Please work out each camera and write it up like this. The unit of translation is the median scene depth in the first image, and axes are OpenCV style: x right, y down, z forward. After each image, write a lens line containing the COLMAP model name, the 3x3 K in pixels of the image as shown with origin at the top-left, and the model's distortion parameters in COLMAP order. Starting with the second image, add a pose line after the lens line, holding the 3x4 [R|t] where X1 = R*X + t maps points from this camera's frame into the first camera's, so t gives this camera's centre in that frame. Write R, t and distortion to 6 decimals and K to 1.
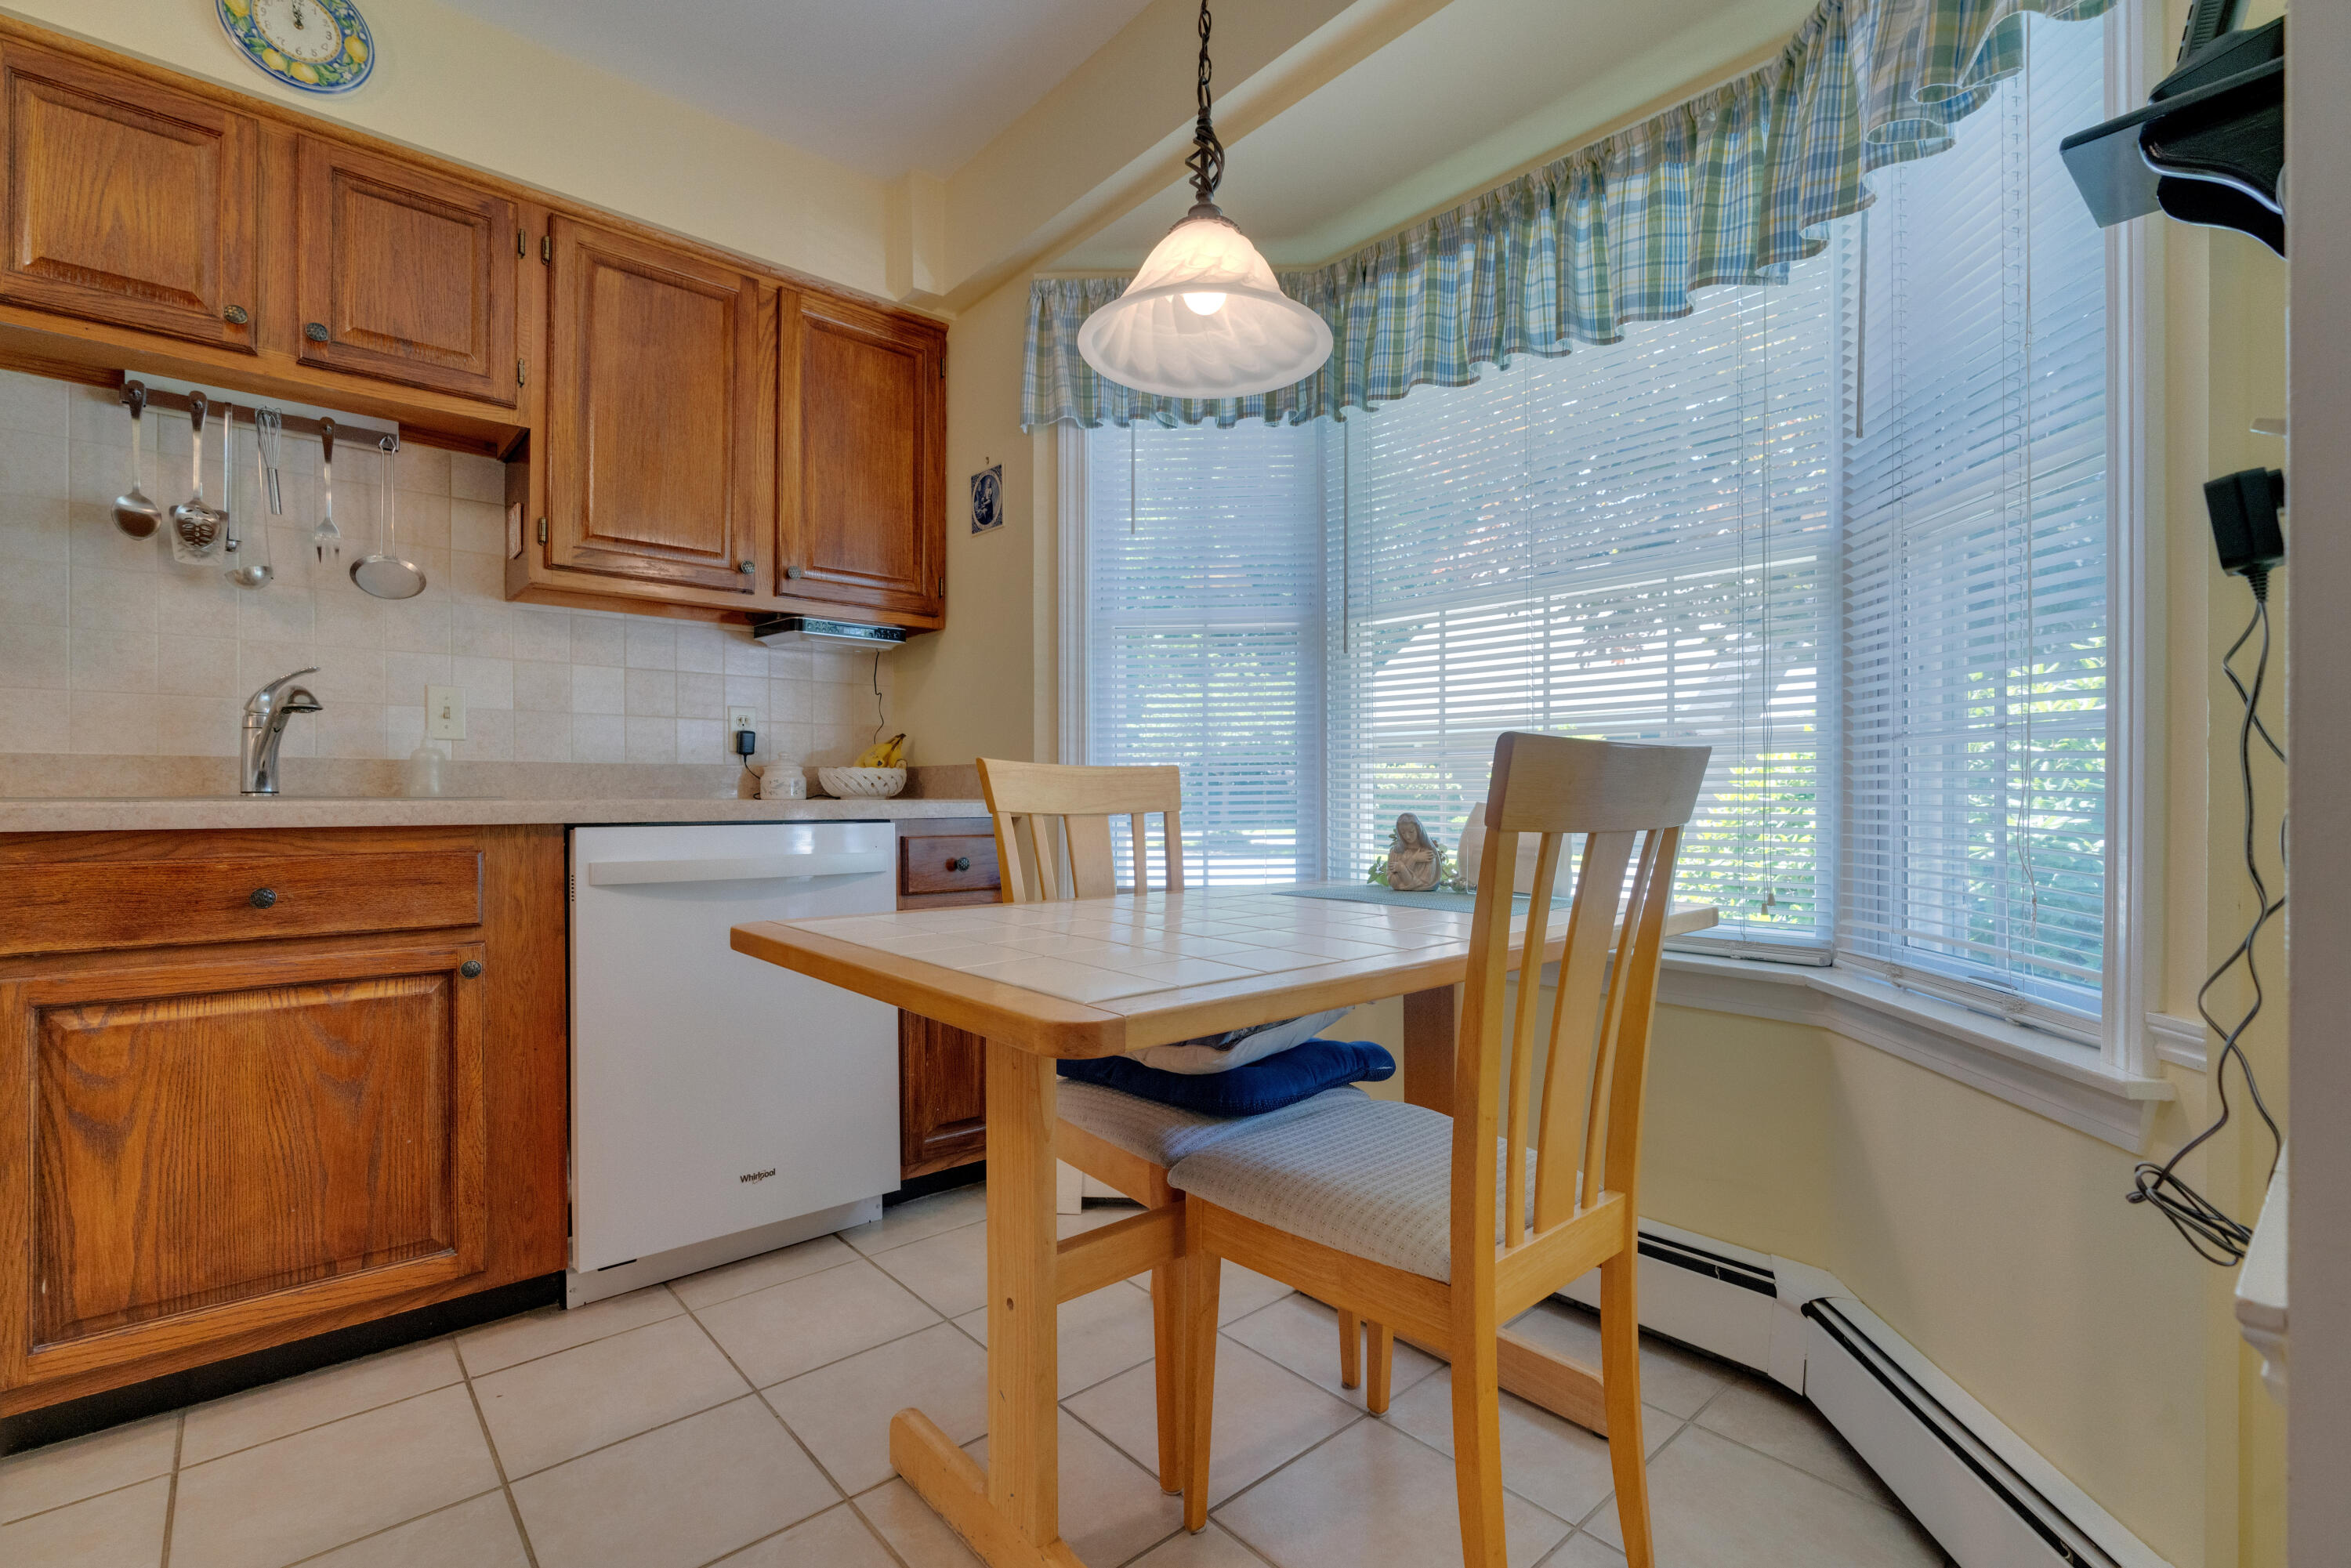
lens RADIAL K [[1045.2, 0, 1211.7], [0, 1045.2, 793.5], [0, 0, 1]] dist [-0.001986, 0.000304]
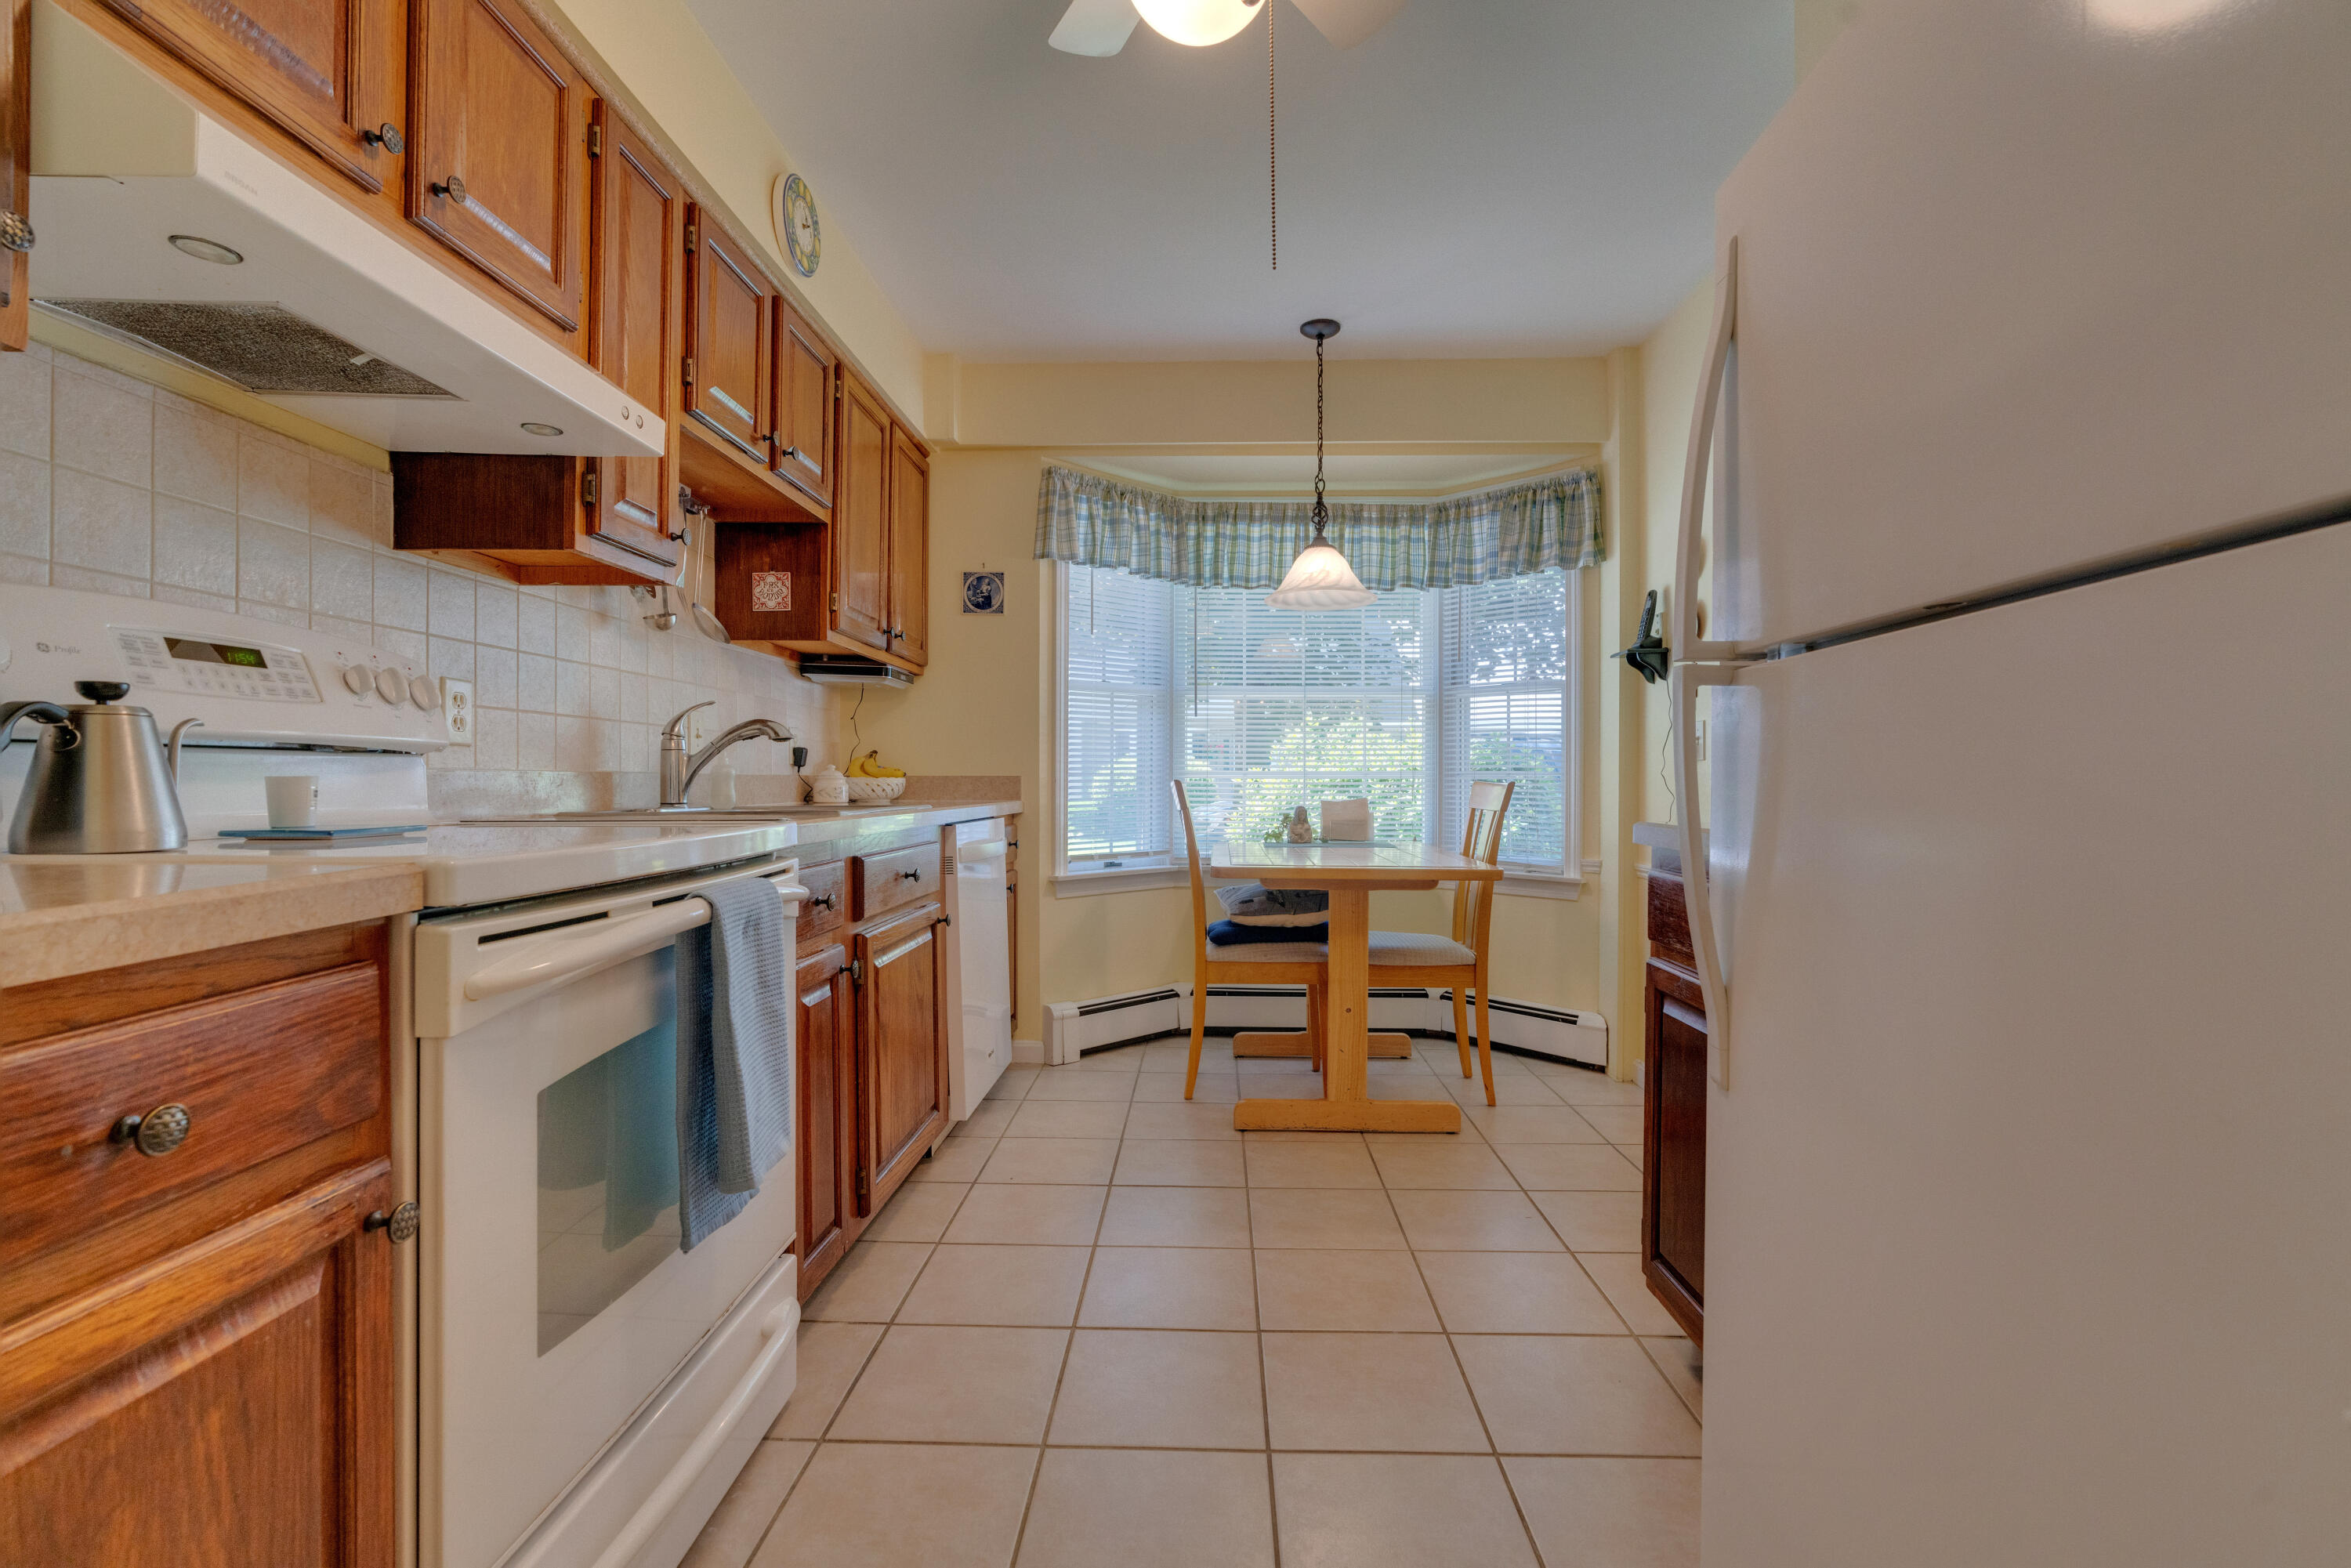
lens RADIAL K [[1066.9, 0, 1170.0], [0, 1066.9, 778.0], [0, 0, 1]] dist [-0.000802, 0.000372]
pose [[0.691330, 0.005224, 0.722520, -1.199715], [-0.000559, 0.999977, -0.006695, -0.017194], [-0.722539, 0.004224, 0.691317, -0.220326]]
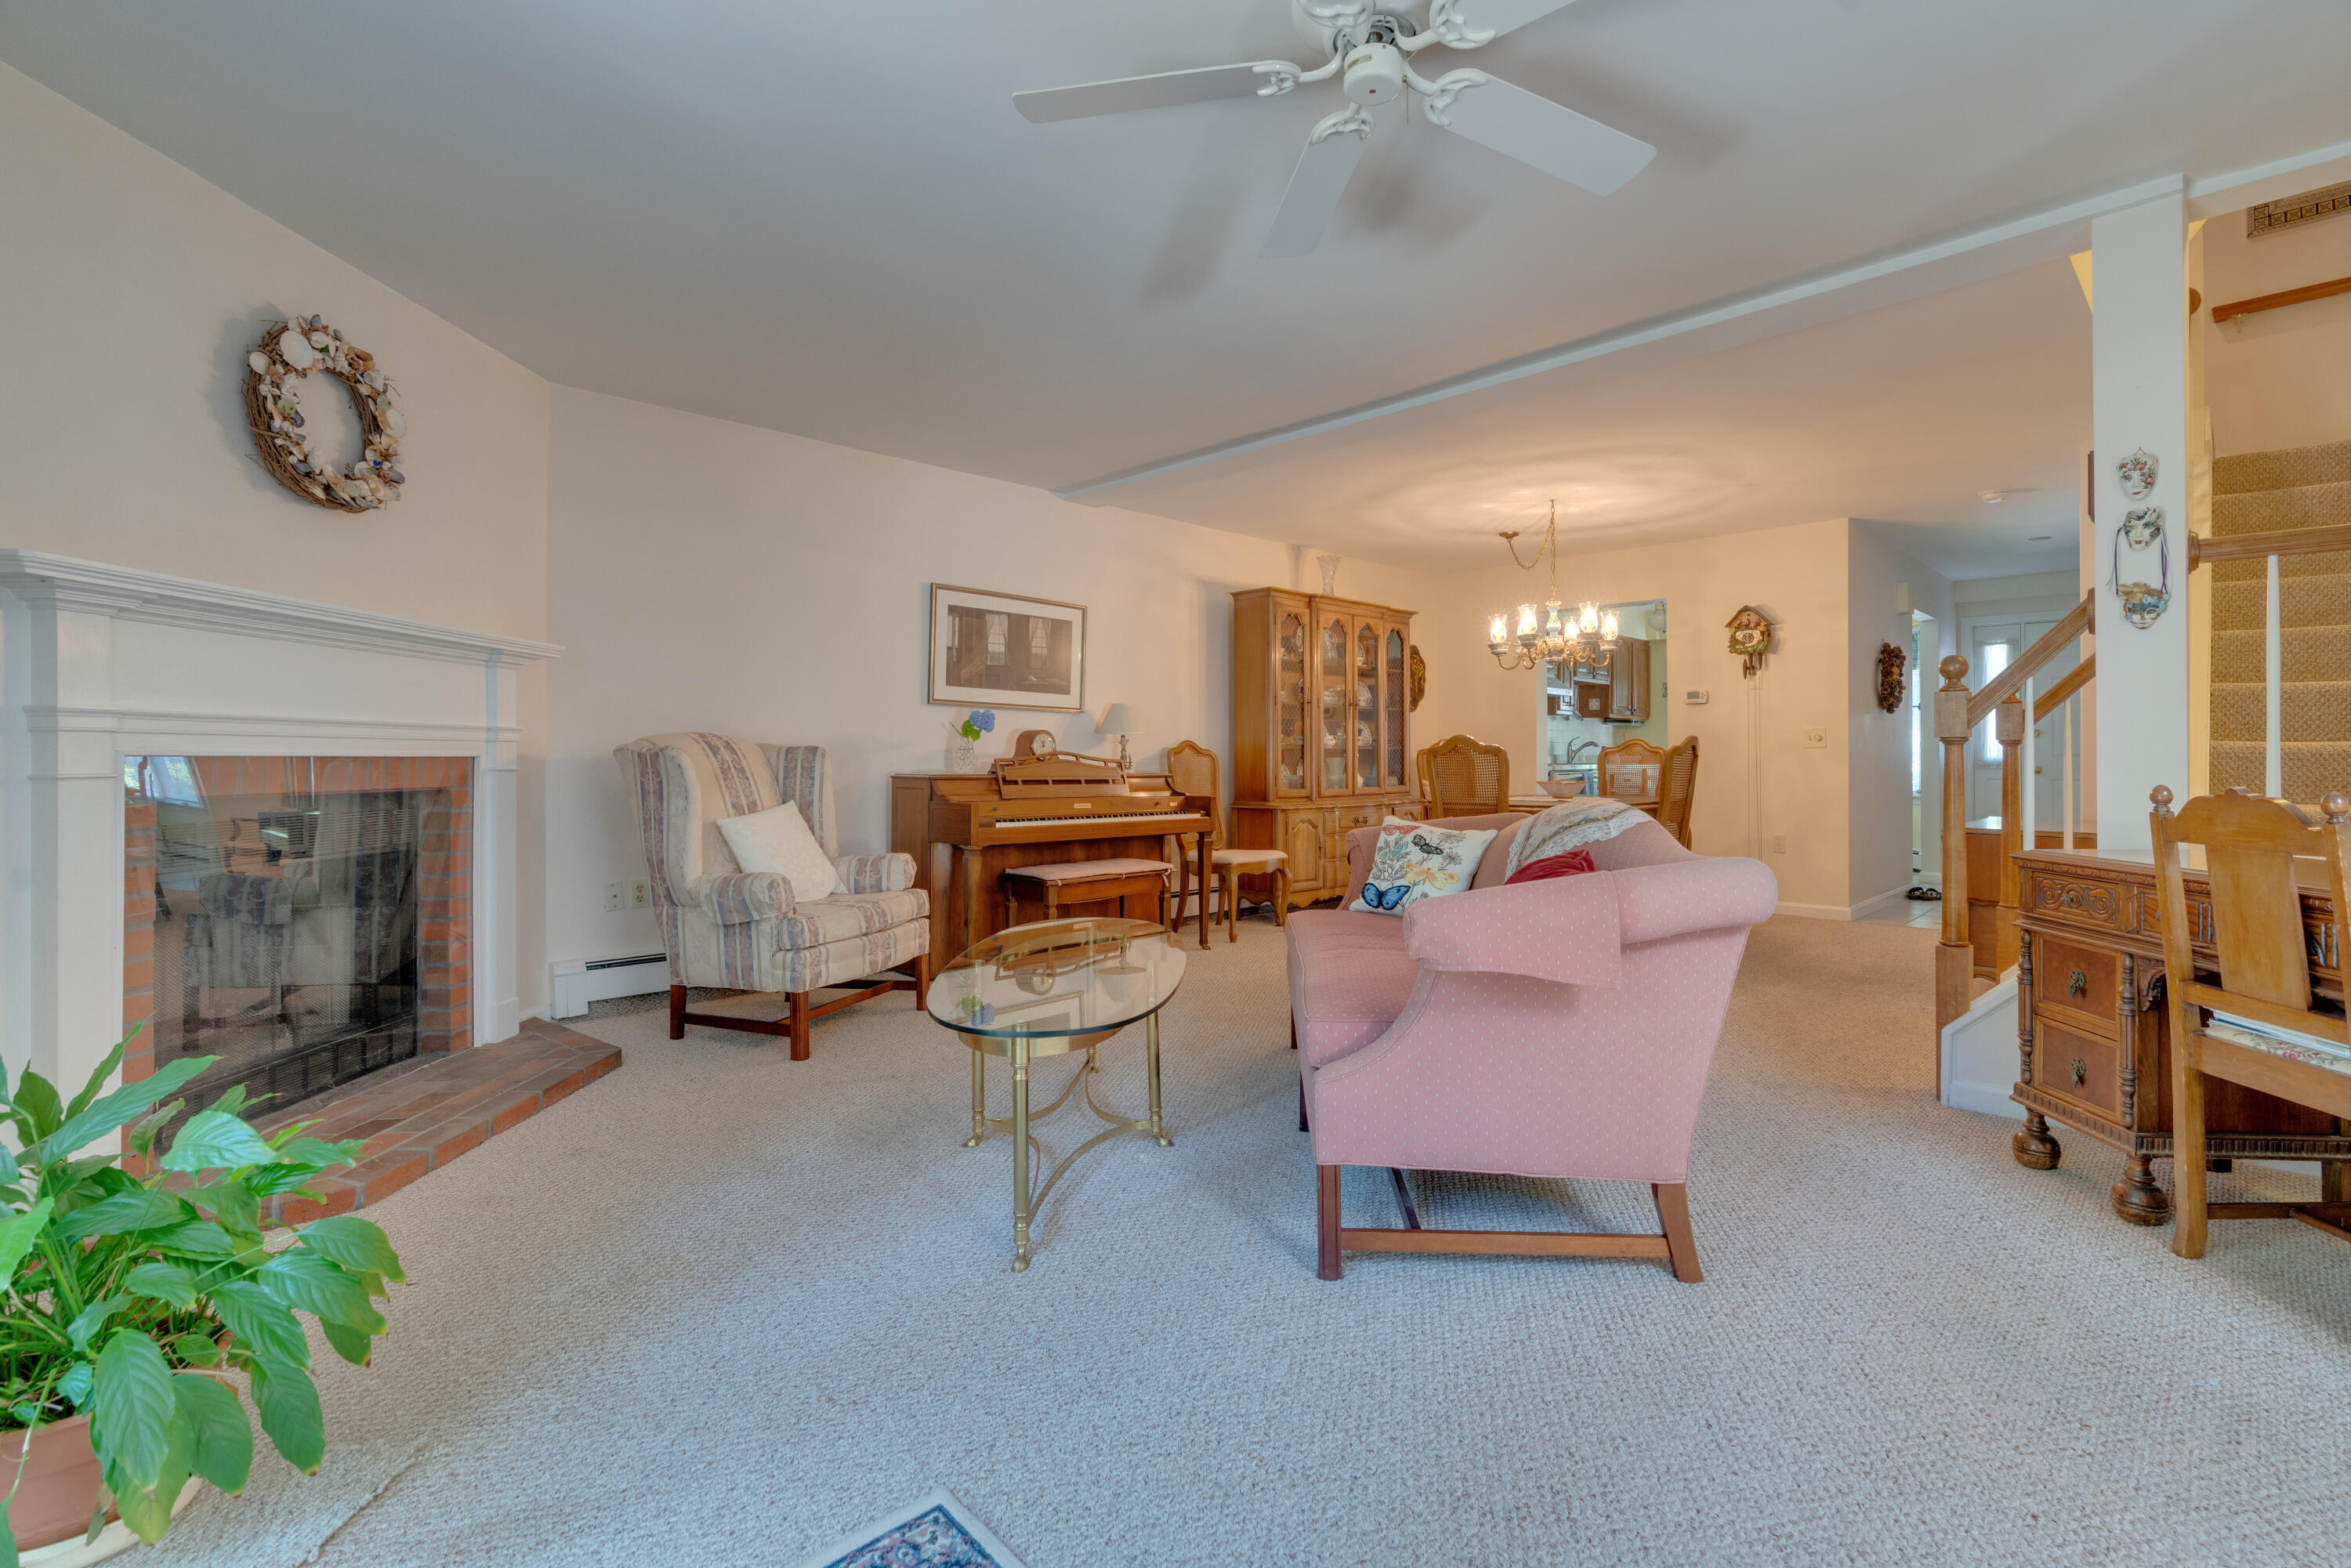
lens RADIAL K [[1056.3, 0, 1172.3], [0, 1056.3, 743.9], [0, 0, 1]] dist [-0.000932, 0.000064]
pose [[0.999216, 0.002658, 0.039489, -2.573170], [-0.002104, 0.999899, -0.014064, -0.013349], [-0.039522, 0.013969, 0.999121, -3.396427]]
